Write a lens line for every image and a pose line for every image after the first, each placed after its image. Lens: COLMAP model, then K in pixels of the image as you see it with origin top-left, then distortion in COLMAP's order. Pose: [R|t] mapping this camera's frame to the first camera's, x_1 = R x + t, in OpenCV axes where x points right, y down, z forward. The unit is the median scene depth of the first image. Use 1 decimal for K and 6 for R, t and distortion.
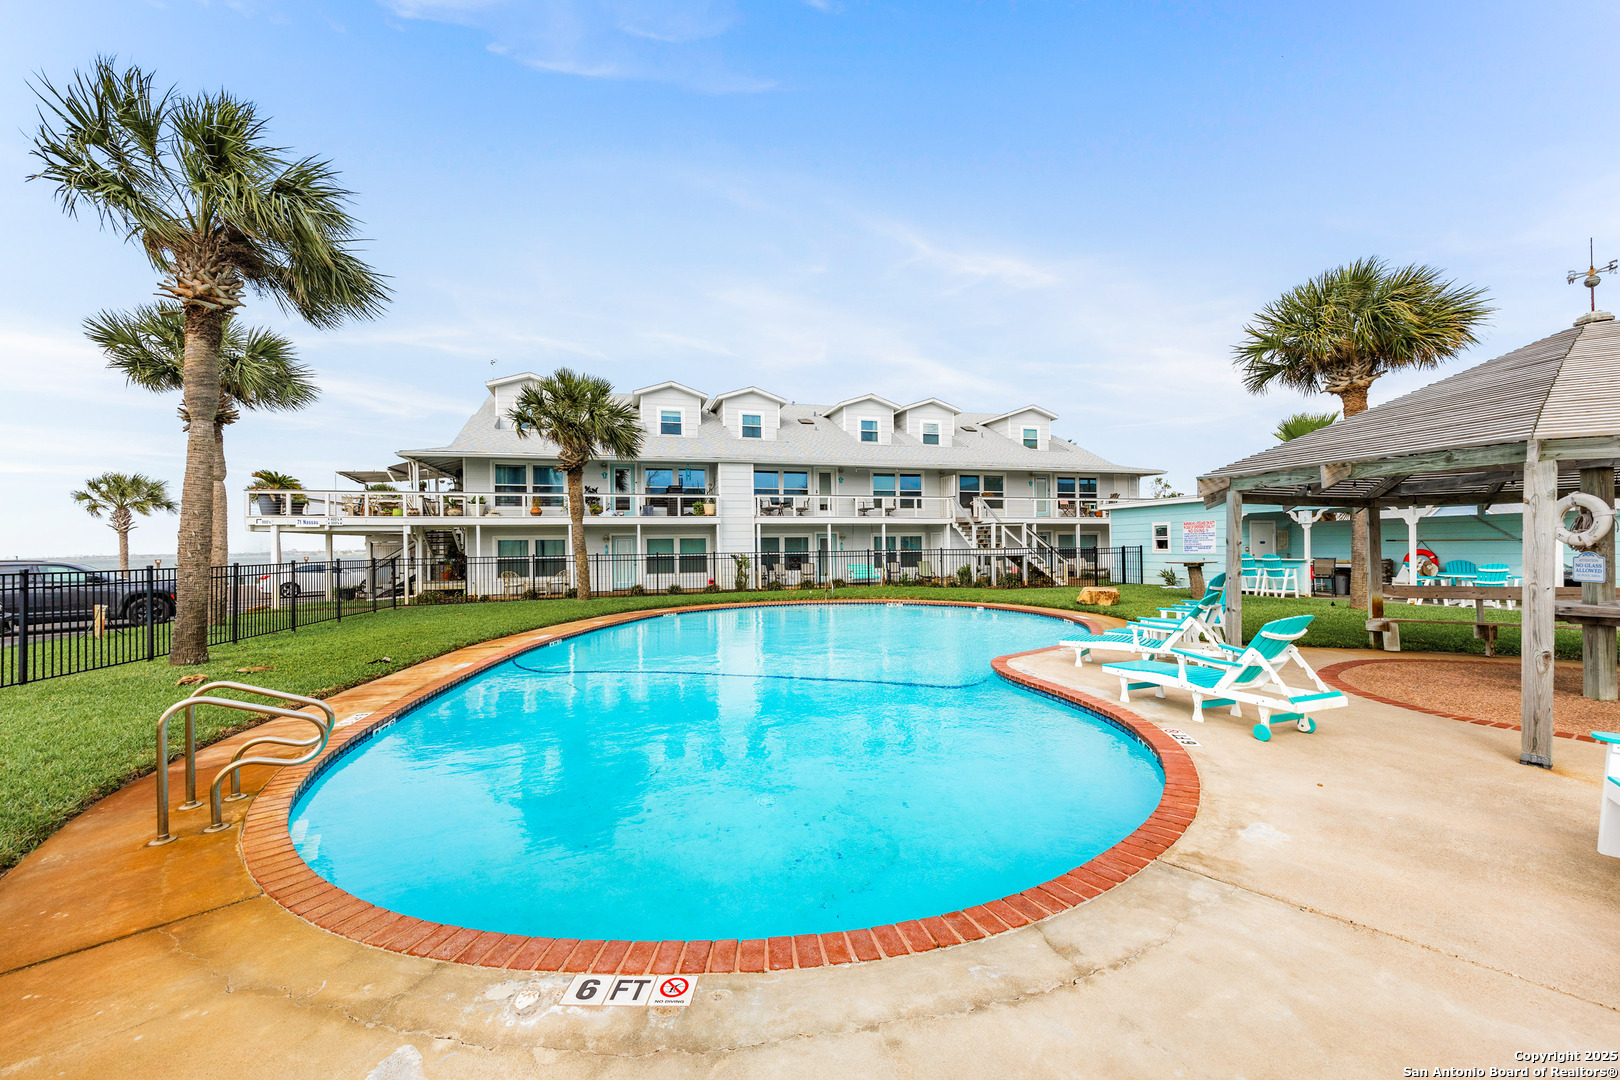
lens RADIAL K [[609.8, 0, 805.4], [0, 609.8, 544.8], [0, 0, 1]] dist [-0.001192, -0.000076]
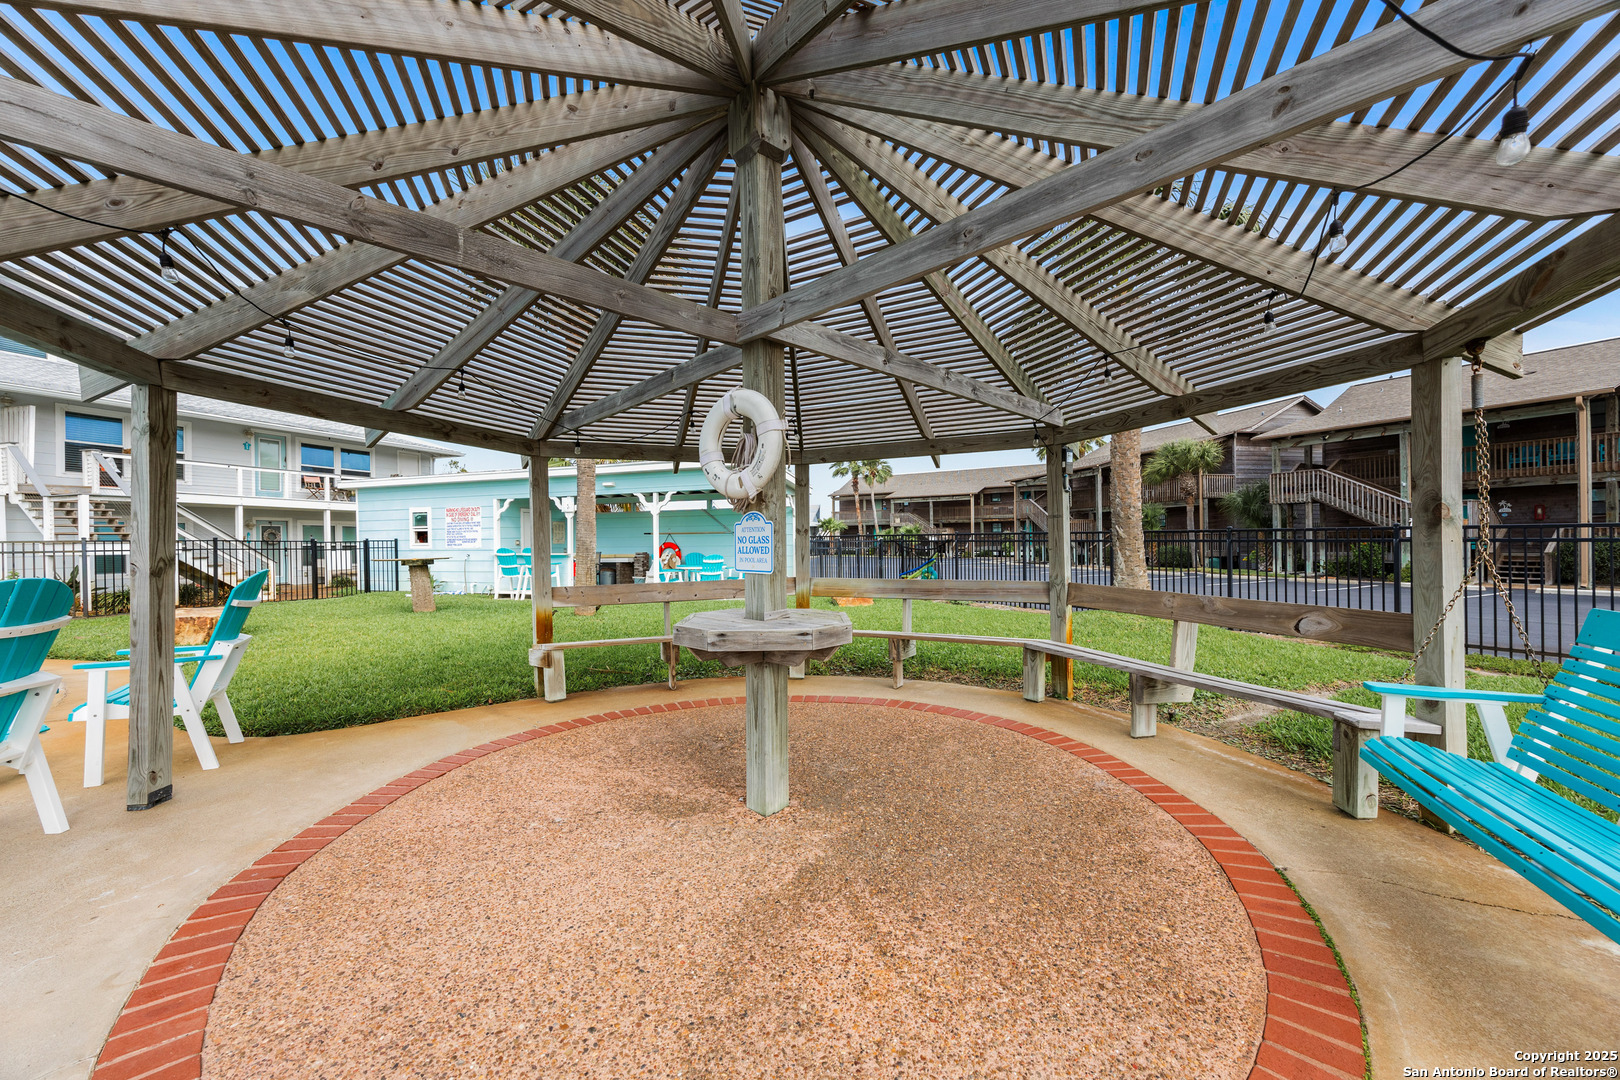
lens RADIAL K [[549.6, 0, 808.1], [0, 549.6, 545.6], [0, 0, 1]] dist [0.000480, 0.000041]
pose [[0.568038, 0.004009, 0.822992, 0.405187], [-0.000060, 0.999988, -0.004830, 0.017461], [-0.823002, 0.002694, 0.568032, 0.304324]]
